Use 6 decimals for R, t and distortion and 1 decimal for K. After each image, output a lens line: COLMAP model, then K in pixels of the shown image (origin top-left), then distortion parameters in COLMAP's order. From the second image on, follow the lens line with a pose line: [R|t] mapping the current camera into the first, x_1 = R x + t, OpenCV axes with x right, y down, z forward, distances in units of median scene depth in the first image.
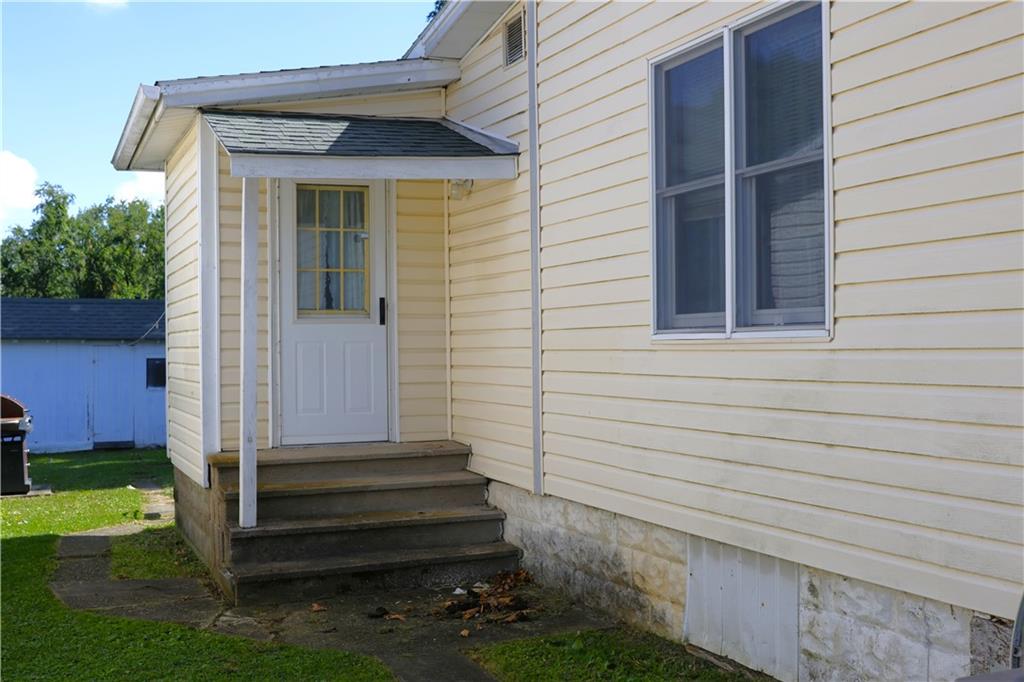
lens RADIAL K [[1261.2, 0, 512.0], [0, 1261.2, 341.0], [0, 0, 1]] dist [-0.082434, -0.004220]
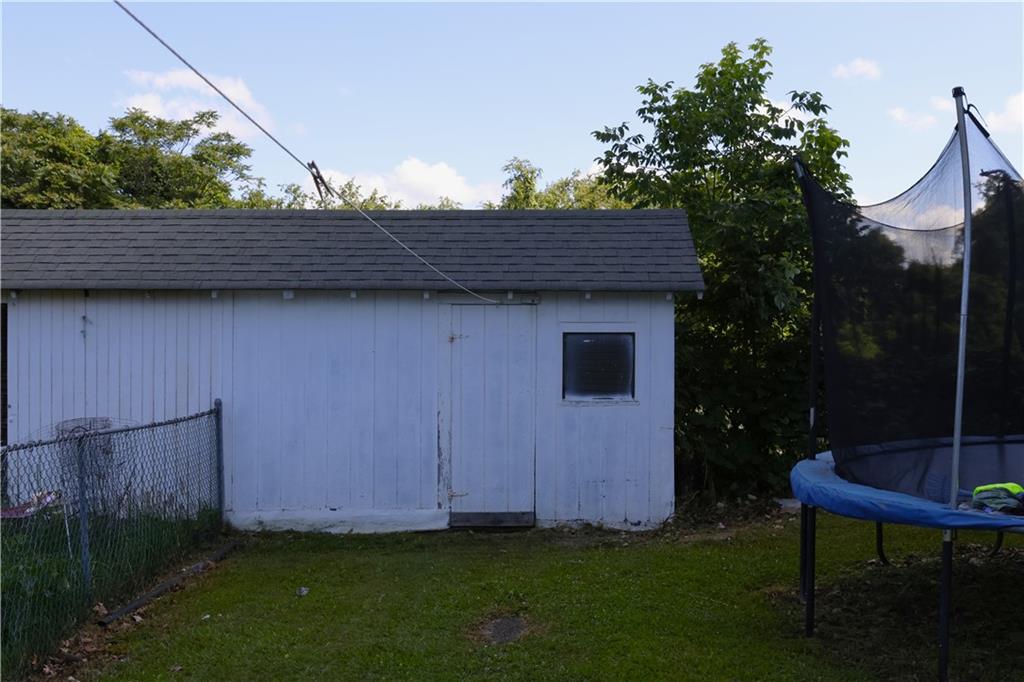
lens RADIAL K [[1130.8, 0, 512.0], [0, 1130.8, 341.0], [0, 0, 1]] dist [-0.120379, 0.001923]
pose [[0.929666, 0.008339, -0.368310, -0.037529], [-0.000334, 0.999762, 0.021795, 0.001906], [0.368404, -0.020139, 0.929448, 0.145642]]
